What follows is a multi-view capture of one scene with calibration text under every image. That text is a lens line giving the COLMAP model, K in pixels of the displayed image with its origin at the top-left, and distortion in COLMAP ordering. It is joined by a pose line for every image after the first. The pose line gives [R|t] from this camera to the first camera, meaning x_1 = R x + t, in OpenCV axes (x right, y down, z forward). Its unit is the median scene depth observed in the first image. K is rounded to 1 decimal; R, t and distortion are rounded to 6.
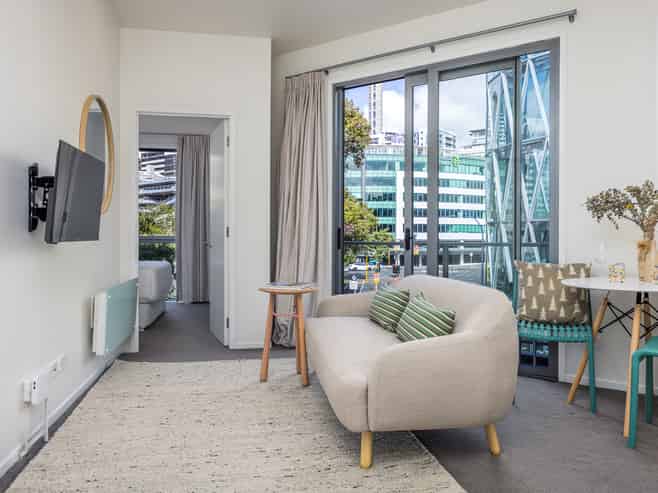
lens RADIAL K [[485.7, 0, 329.0], [0, 485.7, 245.8], [0, 0, 1]] dist [-0.009275, -0.006350]
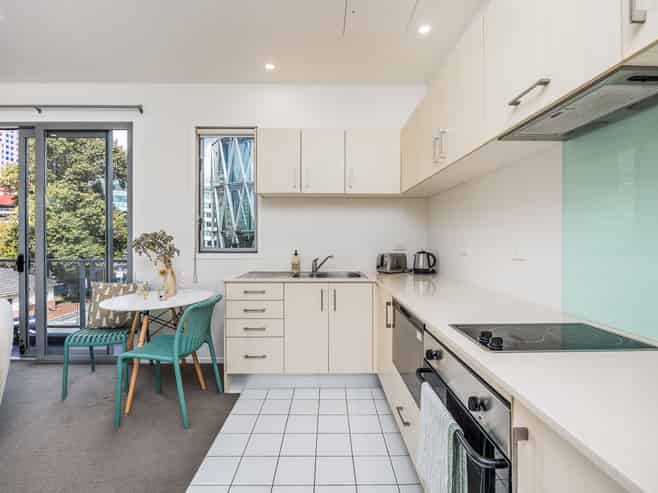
lens RADIAL K [[287.8, 0, 327.2], [0, 287.8, 241.9], [0, 0, 1]] dist [-0.015783, 0.000683]
pose [[0.824457, -0.008389, 0.565862, 0.360883], [0.005504, 0.999962, 0.006804, -0.062465], [-0.565898, -0.002495, 0.824472, -0.011375]]
